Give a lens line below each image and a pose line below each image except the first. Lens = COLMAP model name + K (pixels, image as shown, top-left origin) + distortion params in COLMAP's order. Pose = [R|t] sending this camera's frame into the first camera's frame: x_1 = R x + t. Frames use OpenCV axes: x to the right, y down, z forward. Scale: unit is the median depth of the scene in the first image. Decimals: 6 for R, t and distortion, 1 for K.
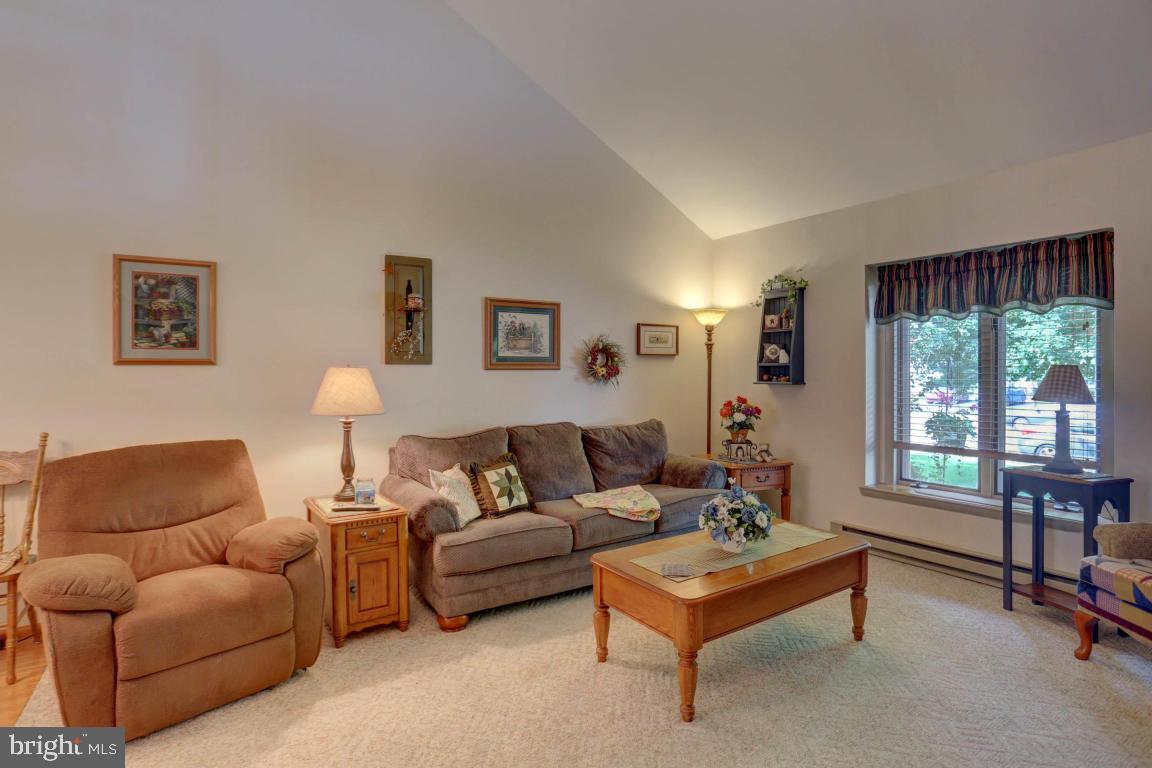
lens RADIAL K [[603.0, 0, 577.0], [0, 603.0, 365.0], [0, 0, 1]] dist [-0.055735, 0.019384]
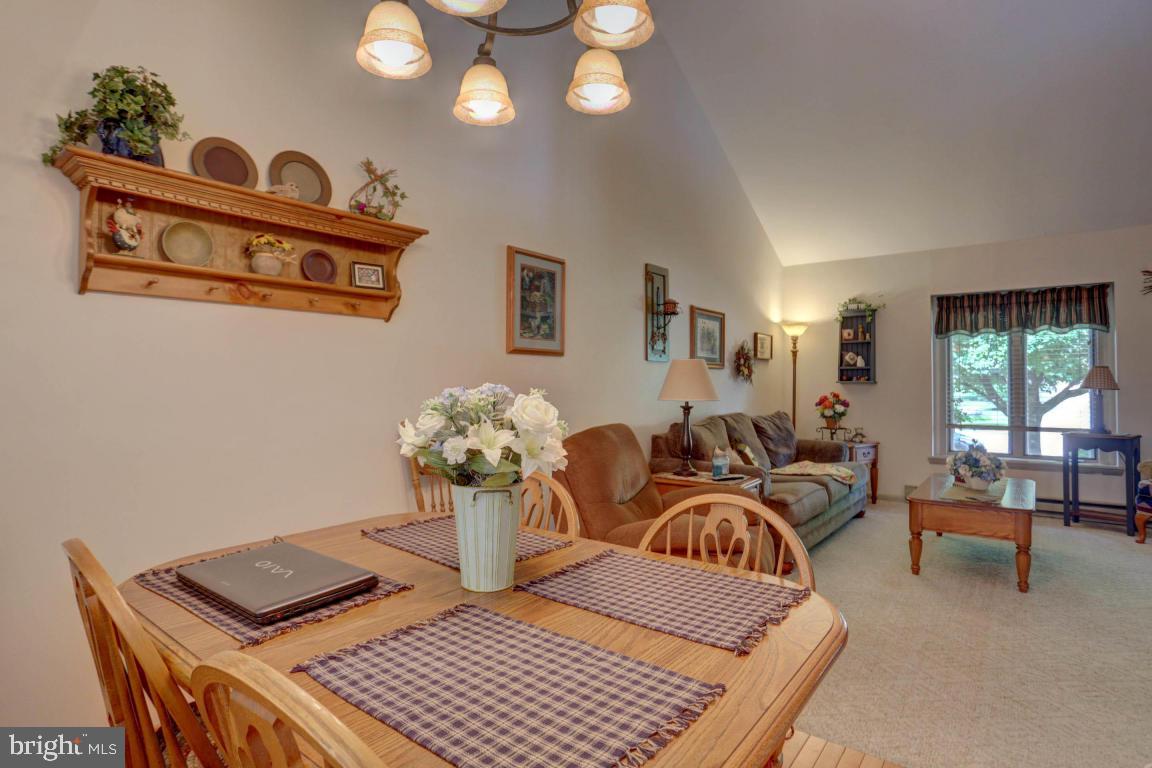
lens RADIAL K [[603.0, 0, 582.7], [0, 603.0, 369.8], [0, 0, 1]] dist [-0.055735, 0.019384]
pose [[0.944816, 0.012242, 0.327372, -0.764944], [-0.007323, 0.999841, -0.016255, 0.034231], [-0.327519, 0.012961, 0.944756, -0.028708]]
